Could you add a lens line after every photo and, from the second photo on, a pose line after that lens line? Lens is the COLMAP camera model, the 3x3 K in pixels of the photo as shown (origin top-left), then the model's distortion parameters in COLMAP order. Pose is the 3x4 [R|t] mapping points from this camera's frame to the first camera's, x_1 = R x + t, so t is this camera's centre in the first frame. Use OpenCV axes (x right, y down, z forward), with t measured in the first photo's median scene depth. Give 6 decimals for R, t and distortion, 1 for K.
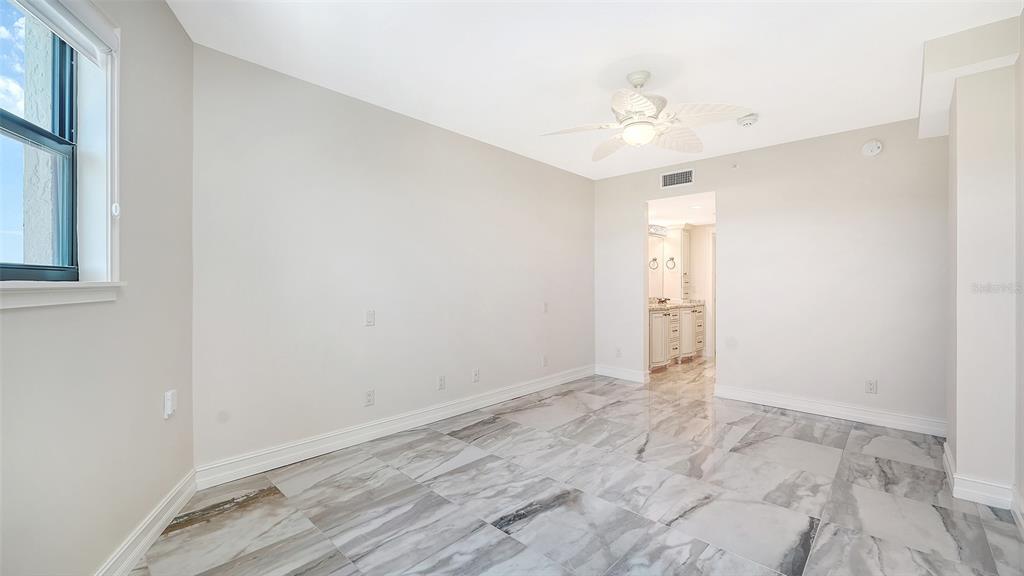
lens RADIAL K [[415.0, 0, 514.0], [0, 415.0, 284.4], [0, 0, 1]] dist [-0.013726, 0.000080]
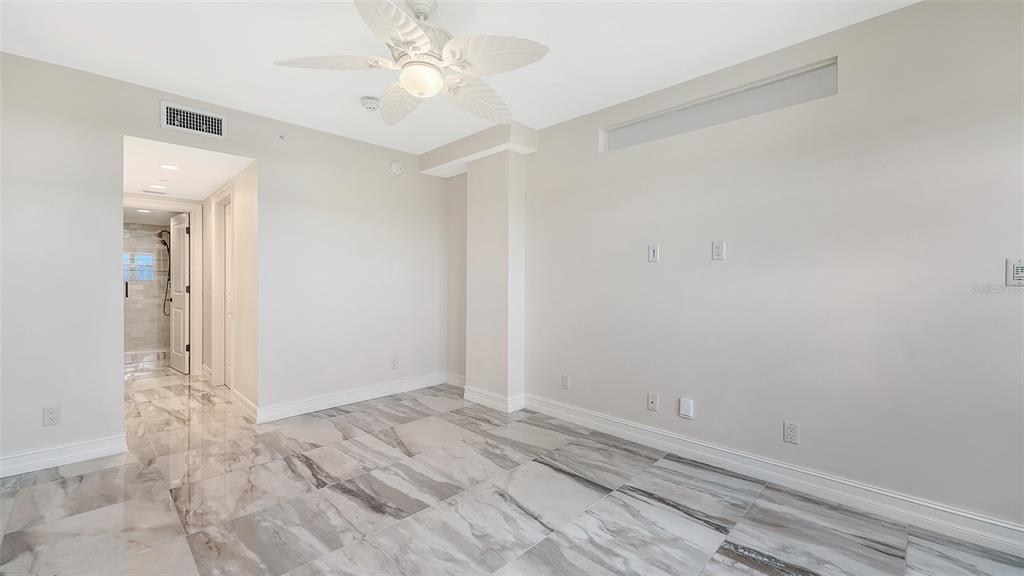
lens RADIAL K [[415.0, 0, 509.3], [0, 415.0, 282.8], [0, 0, 1]] dist [-0.013726, 0.000080]
pose [[0.022207, -0.013664, 0.999660, -0.402999], [0.006879, 0.999885, 0.013514, -0.003026], [-0.999730, 0.006576, 0.022299, 0.749629]]
